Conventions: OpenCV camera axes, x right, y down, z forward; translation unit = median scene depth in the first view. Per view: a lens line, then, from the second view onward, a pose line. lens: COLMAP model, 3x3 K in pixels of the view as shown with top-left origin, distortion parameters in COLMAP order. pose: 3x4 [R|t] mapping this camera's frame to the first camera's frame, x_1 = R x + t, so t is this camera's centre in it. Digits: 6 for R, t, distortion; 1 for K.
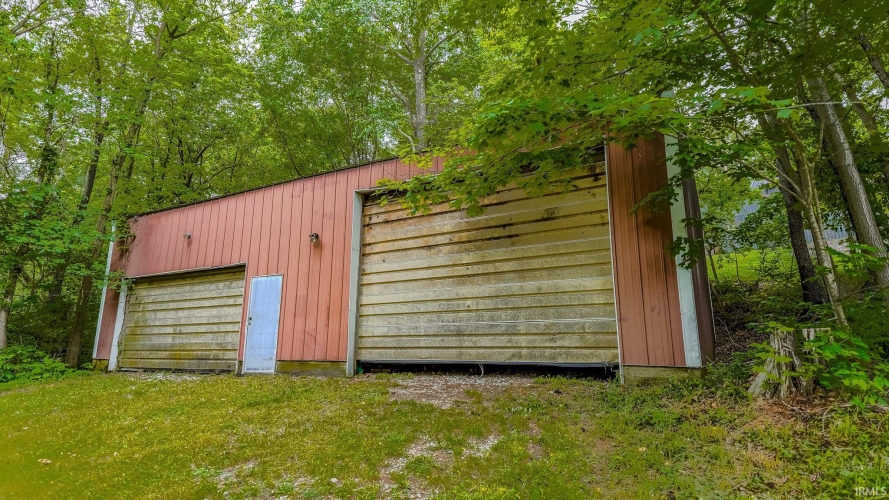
lens RADIAL K [[477.6, 0, 448.0], [0, 477.6, 247.9], [0, 0, 1]] dist [0.066495, -0.017095]
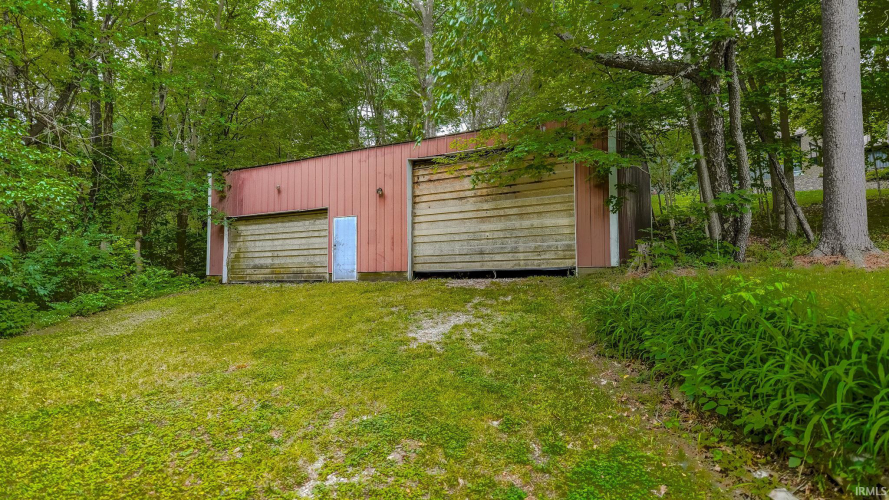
lens RADIAL K [[477.6, 0, 447.8], [0, 477.6, 251.1], [0, 0, 1]] dist [0.066495, -0.017095]
pose [[0.999471, -0.007108, 0.031739, -0.120263], [0.002484, 0.989658, 0.143424, -0.050144], [-0.032430, -0.143270, 0.989152, -0.504030]]
